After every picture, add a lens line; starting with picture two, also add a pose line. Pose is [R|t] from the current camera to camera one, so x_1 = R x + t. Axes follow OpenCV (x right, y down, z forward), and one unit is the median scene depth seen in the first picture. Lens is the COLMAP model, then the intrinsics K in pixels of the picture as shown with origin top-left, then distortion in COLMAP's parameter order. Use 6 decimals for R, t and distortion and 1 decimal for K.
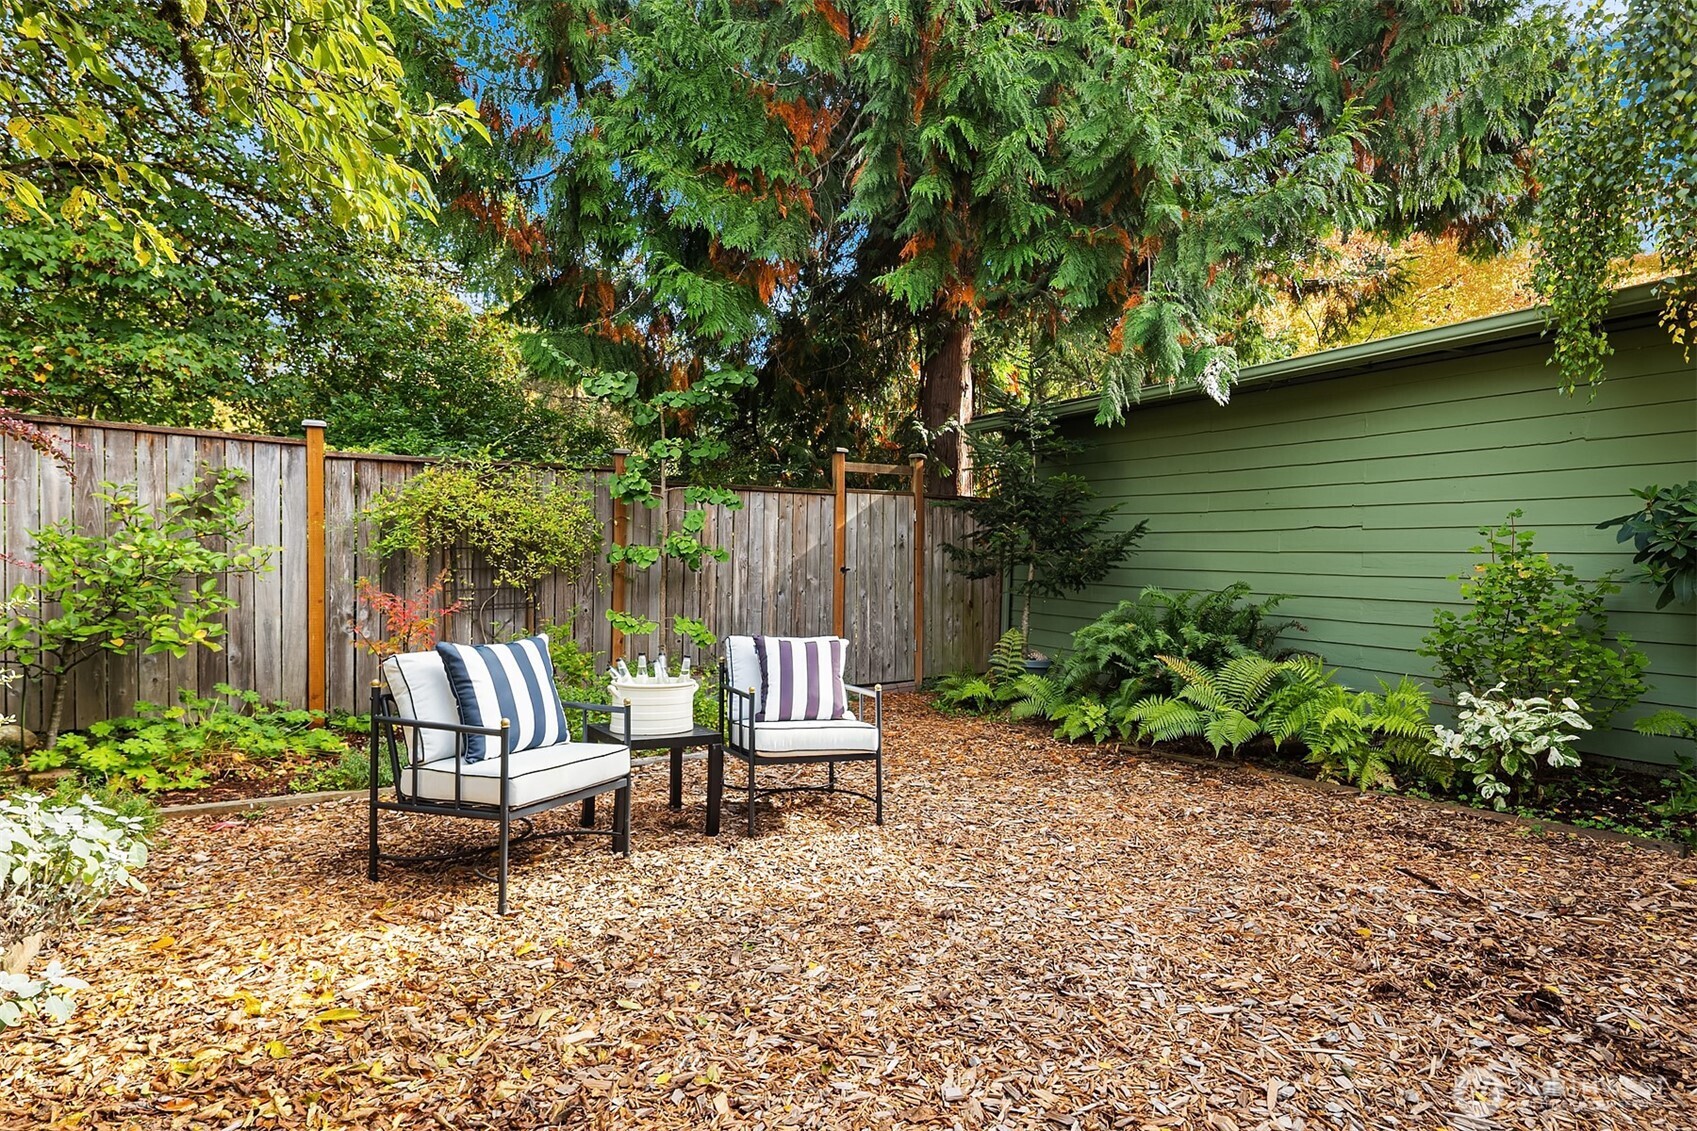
lens RADIAL K [[841.2, 0, 847.6], [0, 841.2, 557.0], [0, 0, 1]] dist [0.006508, -0.004662]
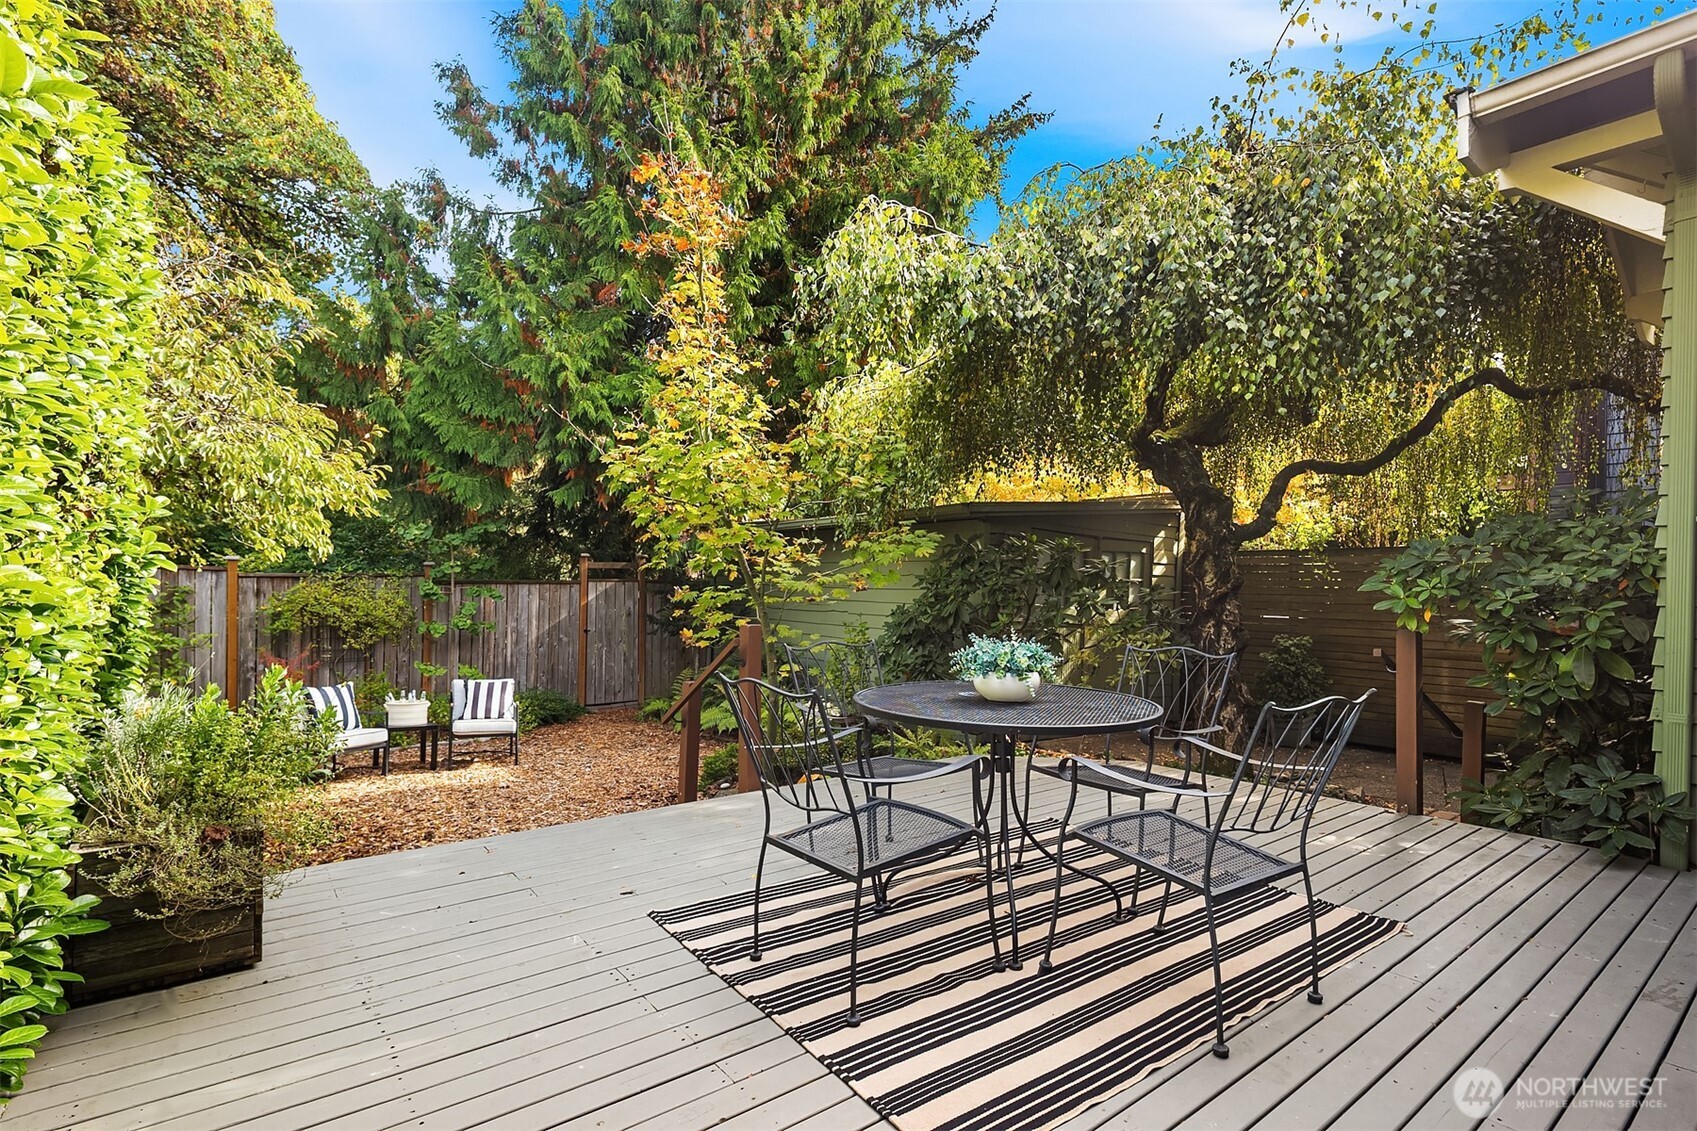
lens RADIAL K [[841.2, 0, 852.4], [0, 841.2, 563.7], [0, 0, 1]] dist [0.006508, -0.004662]
pose [[0.994173, 0.000499, 0.107797, 0.435799], [0.001747, 0.999783, -0.020737, -0.105160], [-0.107784, 0.020804, 0.993957, -0.836832]]
